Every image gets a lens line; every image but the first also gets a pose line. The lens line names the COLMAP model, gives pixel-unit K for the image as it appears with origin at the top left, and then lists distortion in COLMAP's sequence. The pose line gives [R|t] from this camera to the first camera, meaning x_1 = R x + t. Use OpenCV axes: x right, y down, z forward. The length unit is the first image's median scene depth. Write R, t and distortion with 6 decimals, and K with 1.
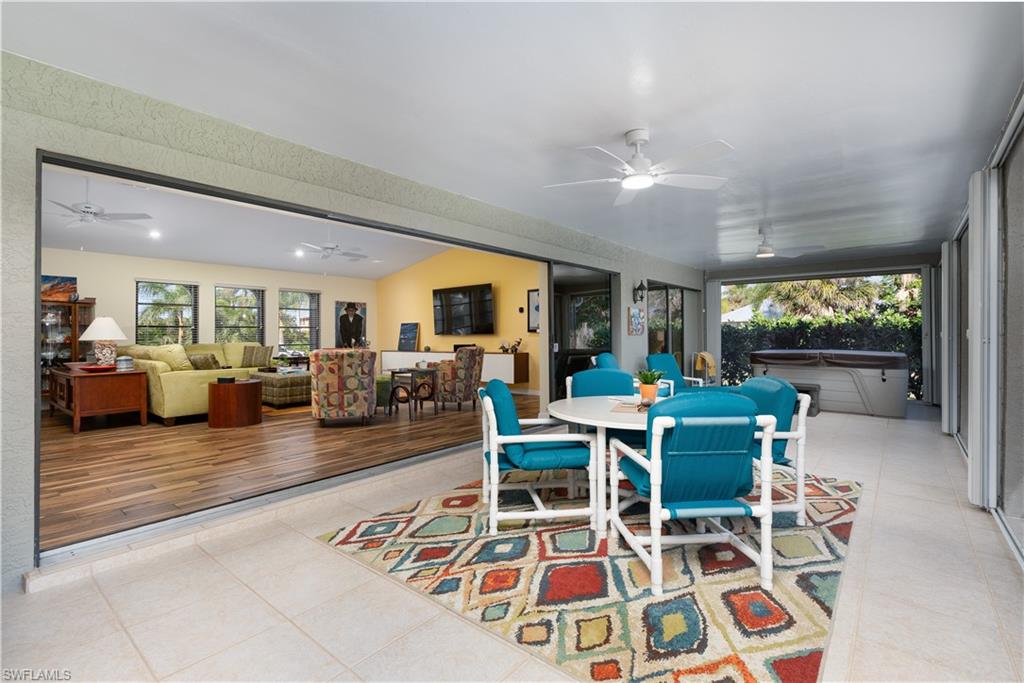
lens RADIAL K [[475.4, 0, 513.7], [0, 475.4, 339.2], [0, 0, 1]] dist [-0.003739, -0.000531]
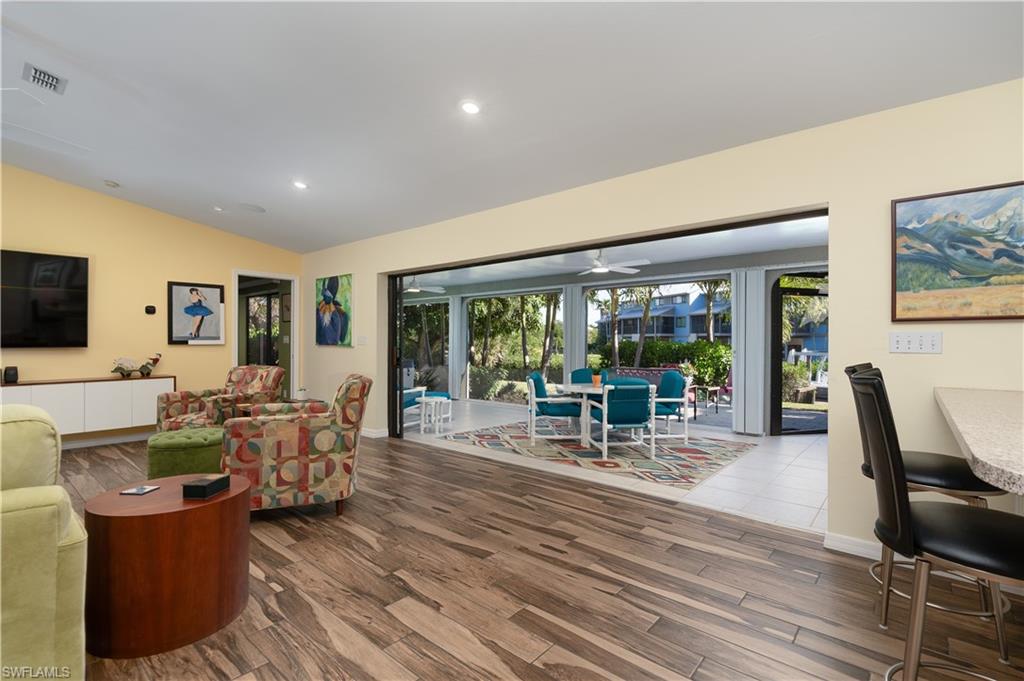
lens RADIAL K [[475.4, 0, 516.4], [0, 475.4, 329.5], [0, 0, 1]] dist [-0.003739, -0.000531]
pose [[0.037937, -0.005751, 0.999264, -1.692470], [0.012772, 0.999905, 0.005270, -0.086897], [-0.999198, 0.012563, 0.038007, 1.304032]]
